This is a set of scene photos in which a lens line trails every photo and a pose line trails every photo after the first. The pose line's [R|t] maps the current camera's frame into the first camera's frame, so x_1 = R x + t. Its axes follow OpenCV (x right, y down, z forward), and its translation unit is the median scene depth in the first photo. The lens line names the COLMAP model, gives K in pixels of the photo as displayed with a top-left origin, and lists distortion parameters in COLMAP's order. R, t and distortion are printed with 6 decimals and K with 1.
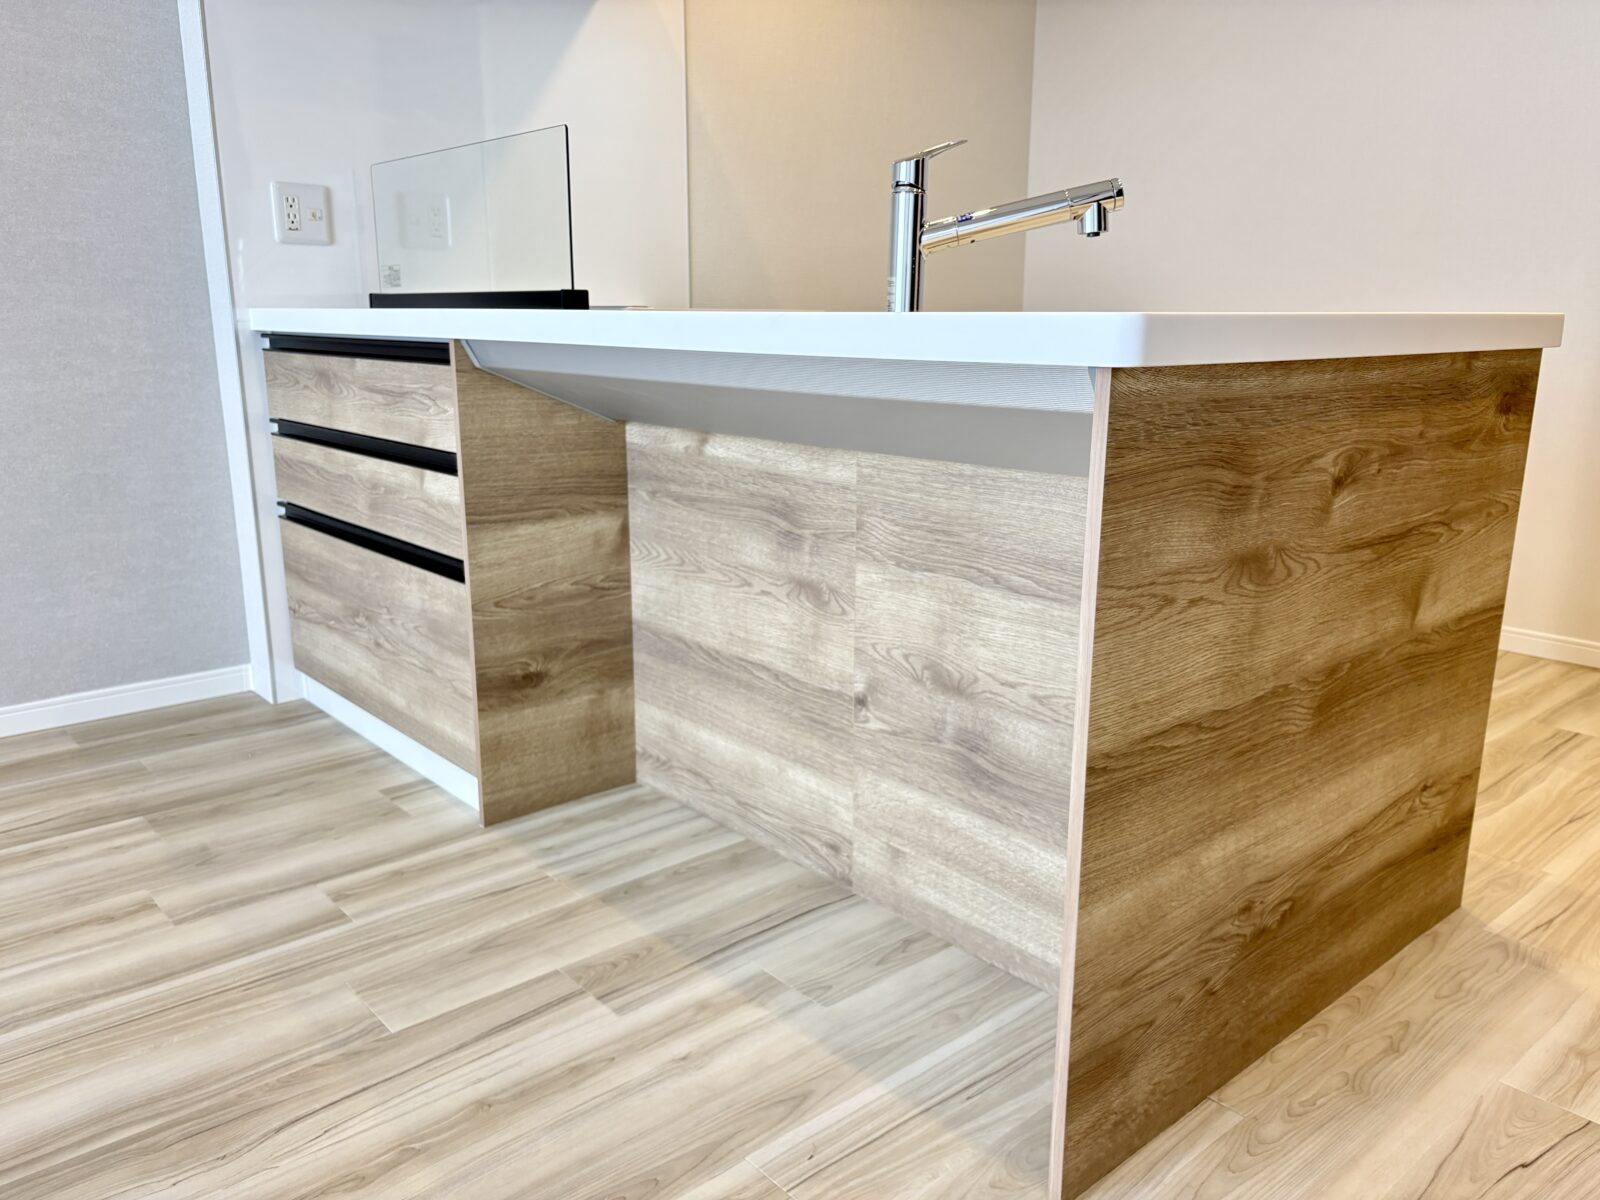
lens RADIAL K [[1209.9, 0, 800.9], [0, 1209.9, 606.9], [0, 0, 1]] dist [0.065555, -0.098685]
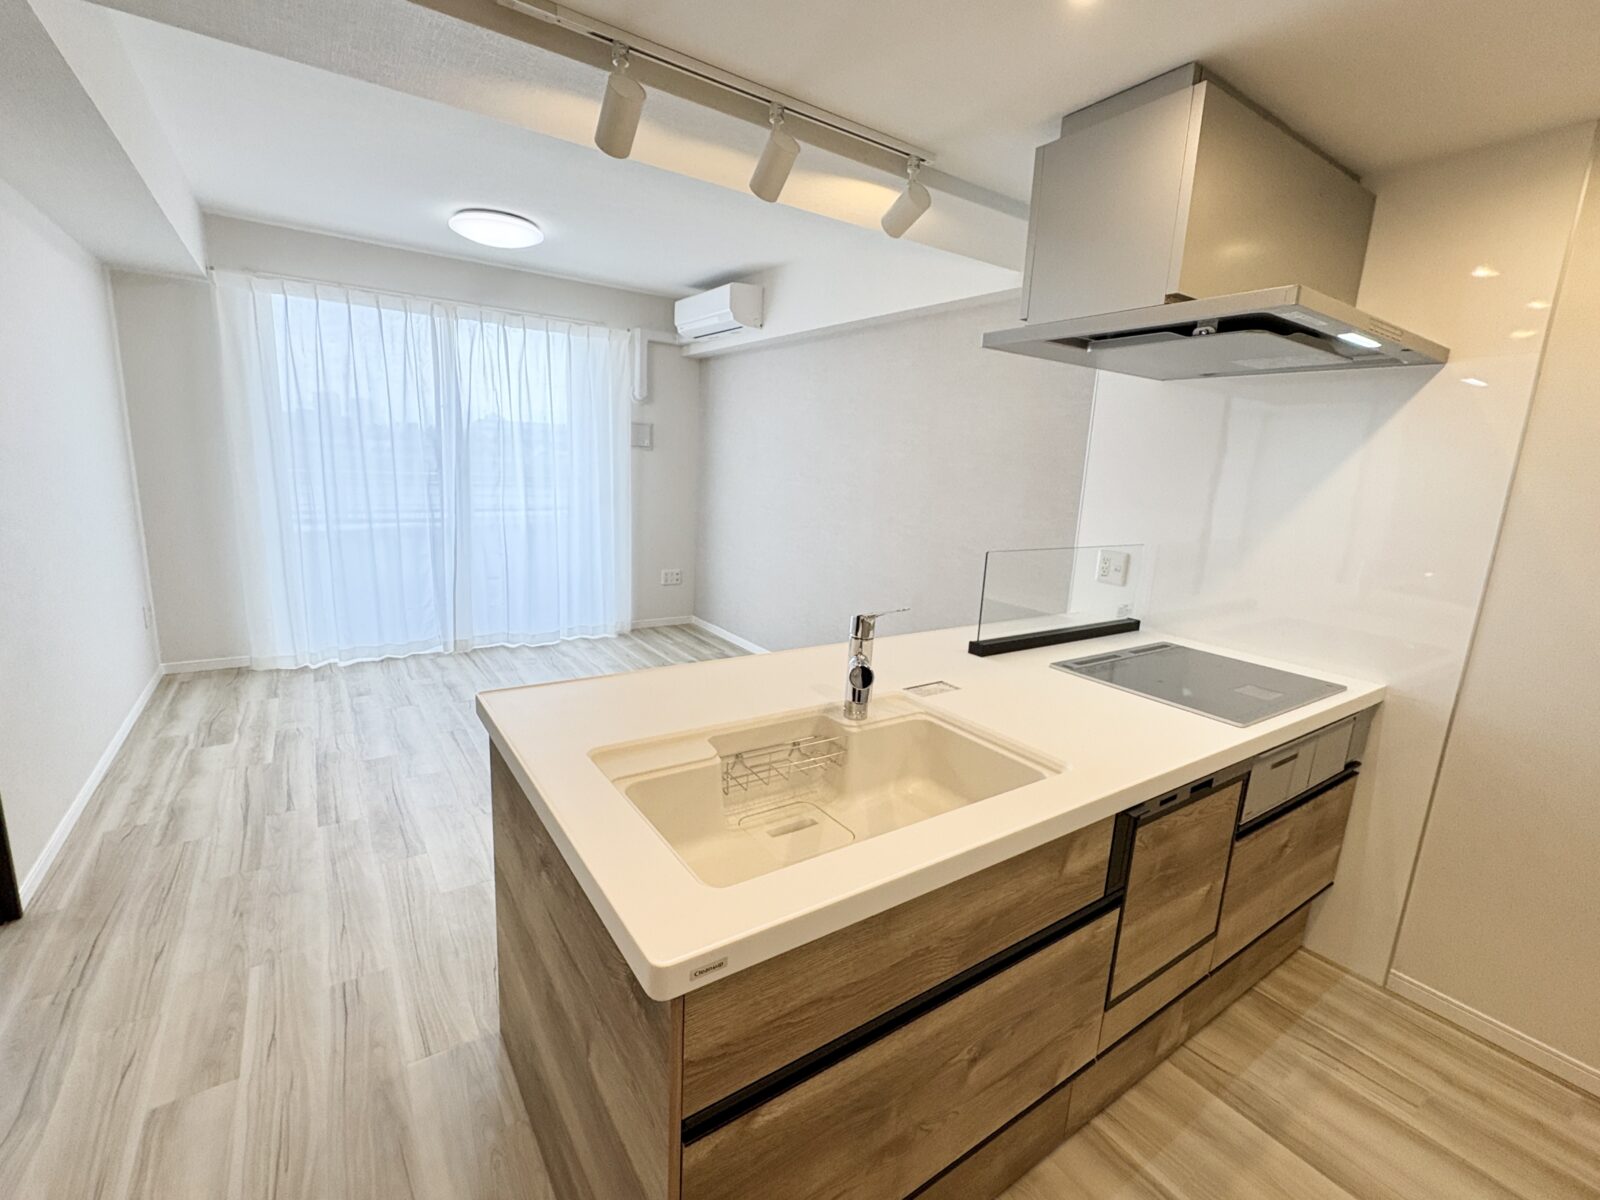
lens RADIAL K [[709.1, 0, 800.0], [0, 709.1, 600.0], [0, 0, 1]] dist [-0.002504, -0.000141]
pose [[-0.114718, 0.186863, -0.975665, 0.853627], [-0.284611, 0.934794, 0.212500, -0.491213], [0.951754, 0.302062, -0.054054, 0.866563]]
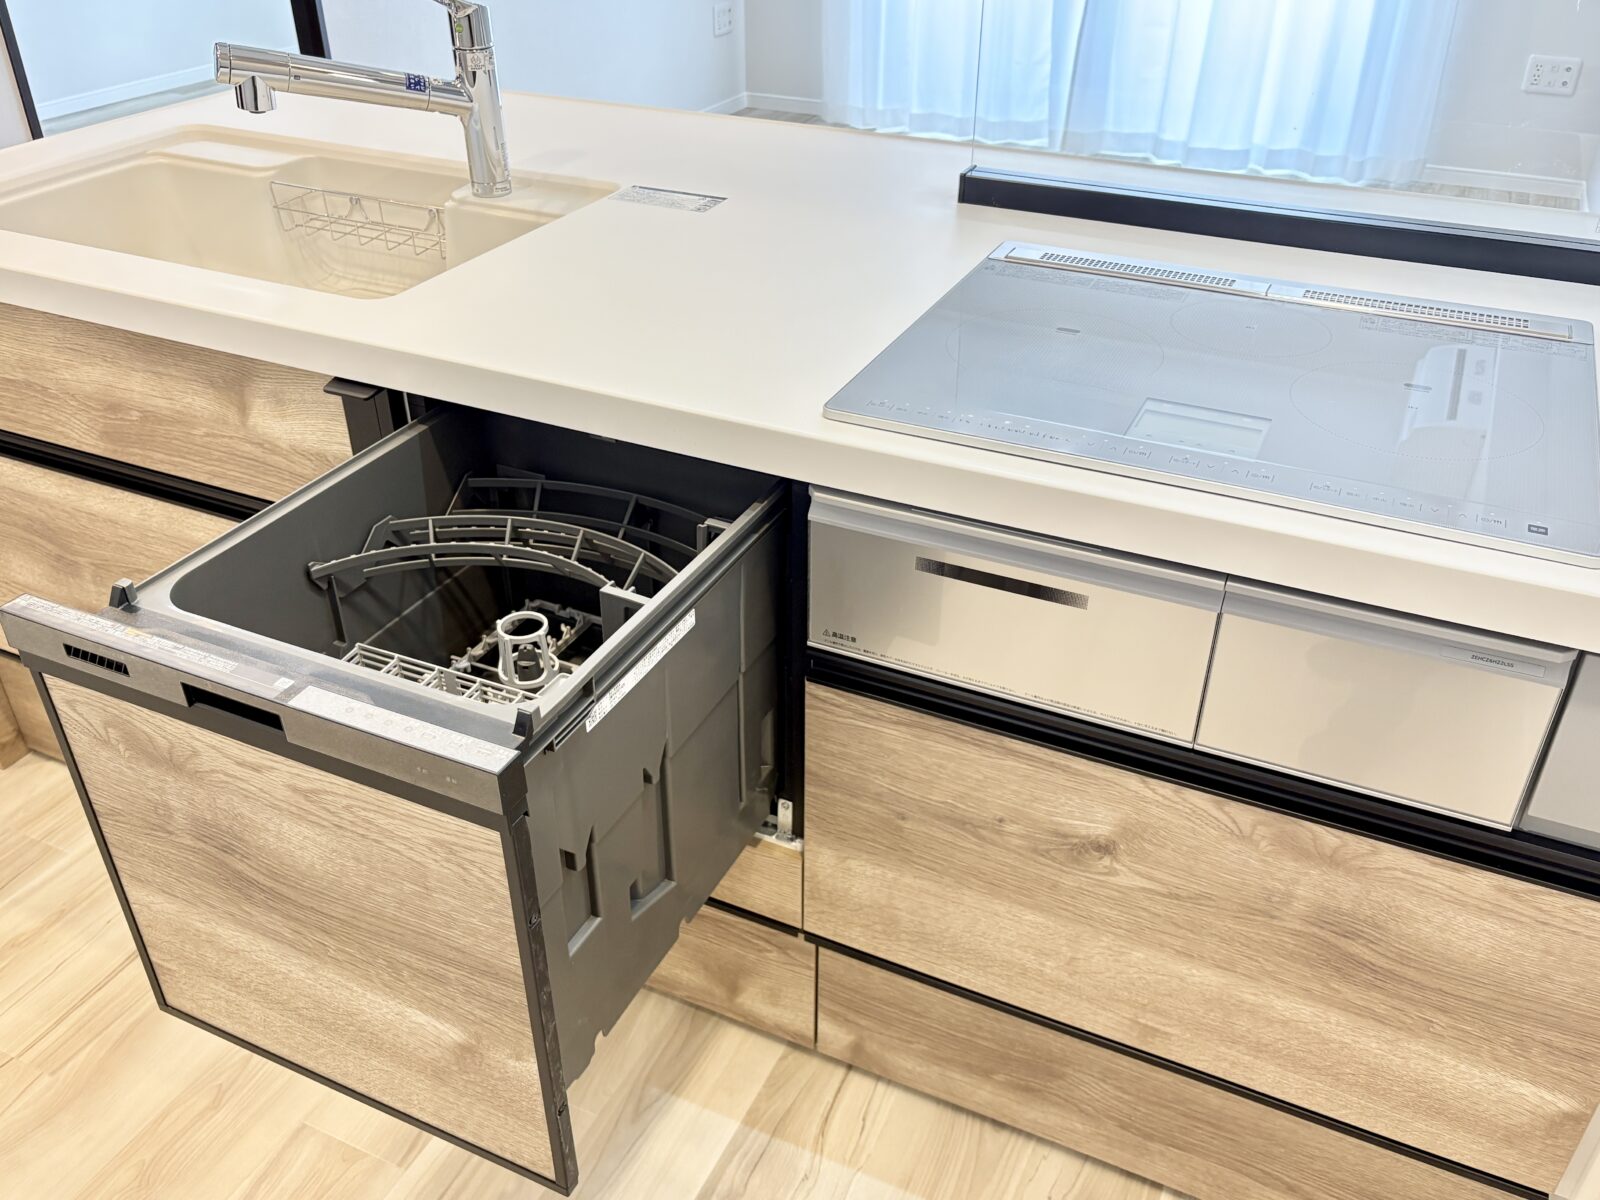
lens RADIAL K [[1307.8, 0, 803.6], [0, 1307.8, 592.3], [0, 0, 1]] dist [0.019087, -0.004863]
pose [[-0.916662, 0.210374, -0.339814, 0.248848], [-0.097838, 0.706261, 0.701158, -0.676464], [0.387503, 0.675972, -0.626820, 1.766603]]
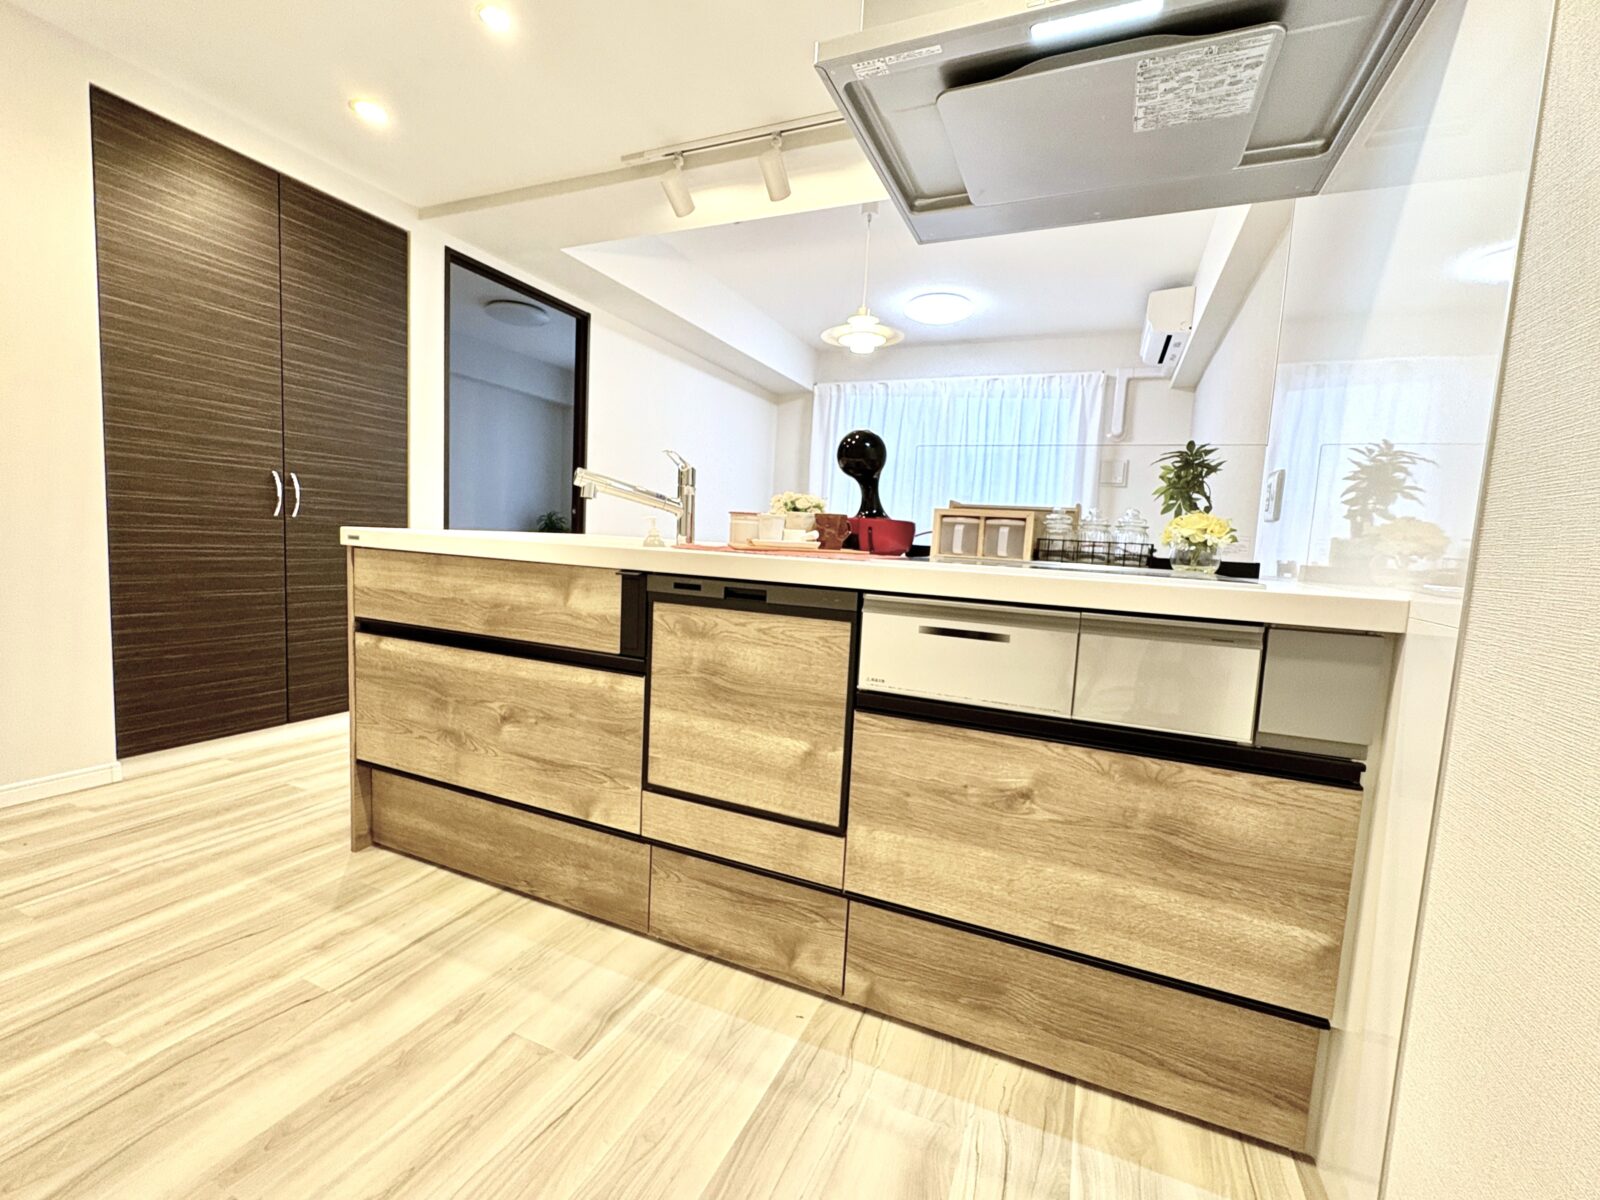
lens RADIAL K [[664.1, 0, 804.6], [0, 664.1, 603.0], [0, 0, 1]] dist [0.000963, 0.001013]
pose [[-0.902838, -0.003542, -0.429966, 0.344410], [-0.150997, 0.938891, 0.309327, -0.470499], [0.402596, 0.344196, -0.848202, 1.860027]]
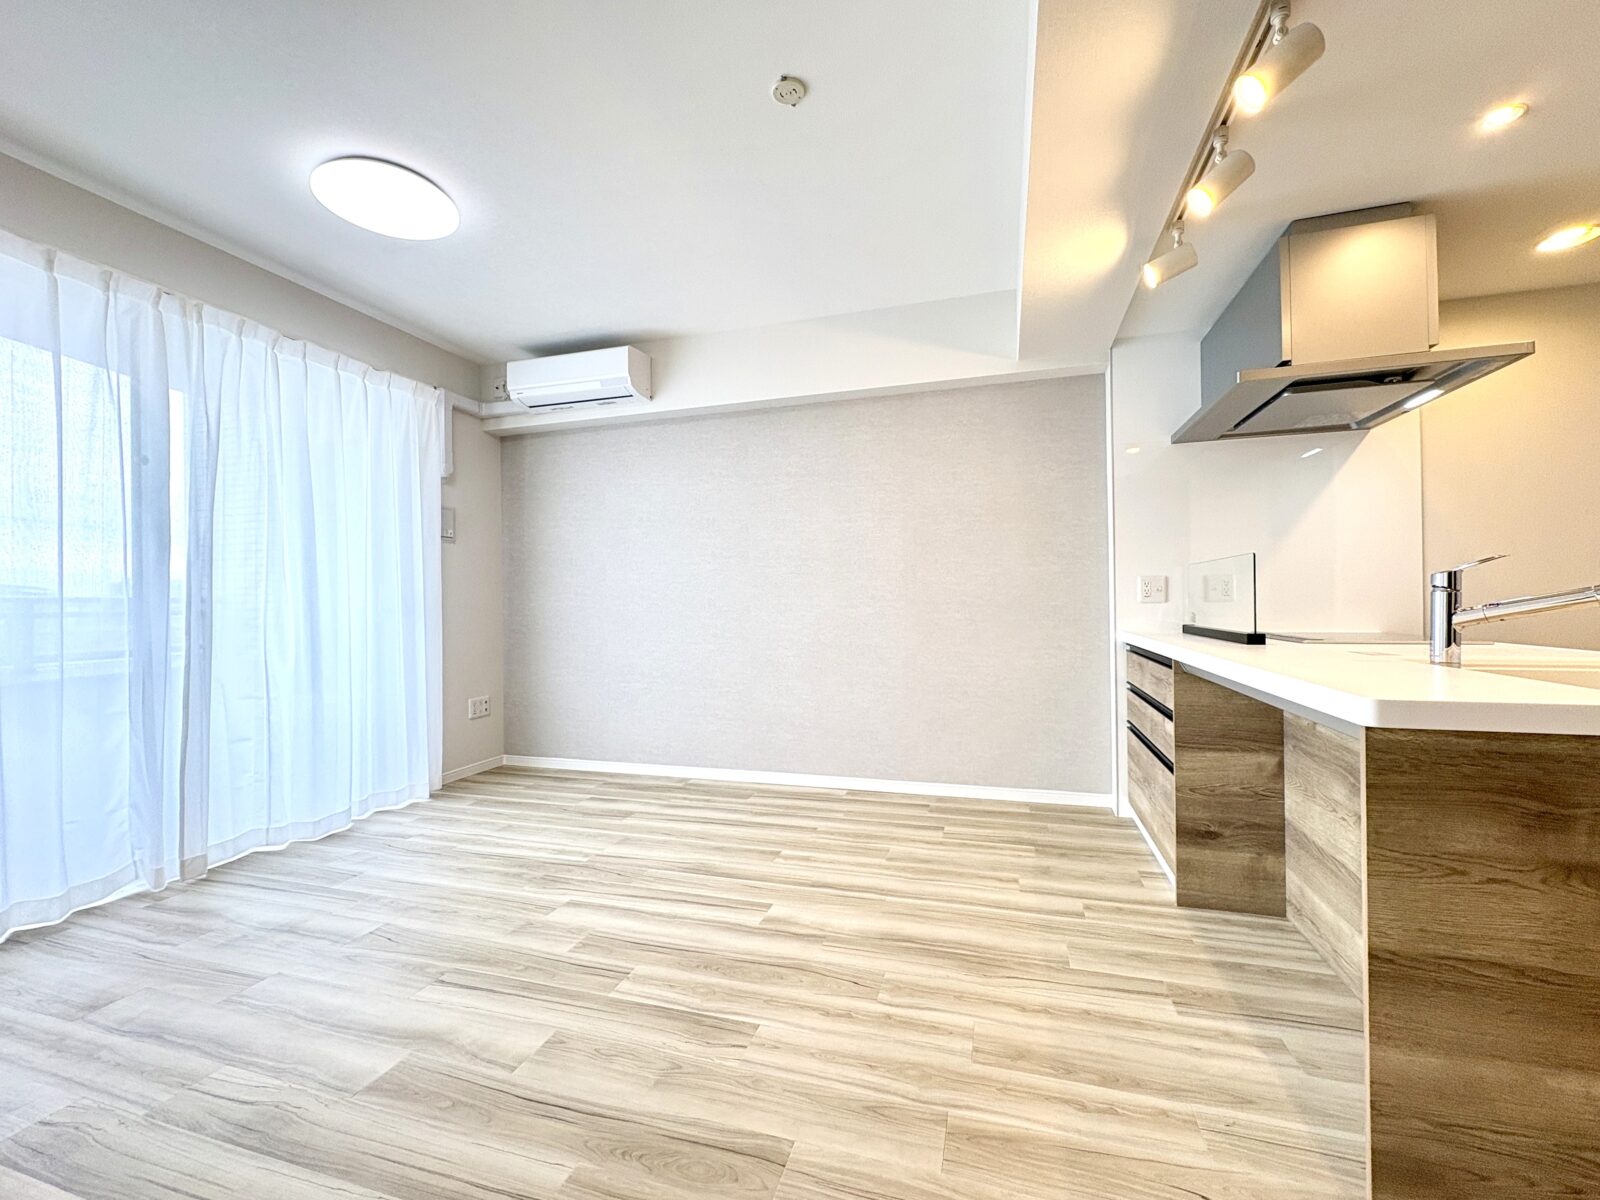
lens RADIAL K [[664.1, 0, 804.6], [0, 664.1, 603.0], [0, 0, 1]] dist [0.000963, 0.001013]
pose [[0.532051, -0.007869, -0.846676, 0.347492], [-0.186358, 0.974348, -0.126163, -0.046892], [0.825949, 0.224910, 0.516936, -0.147964]]
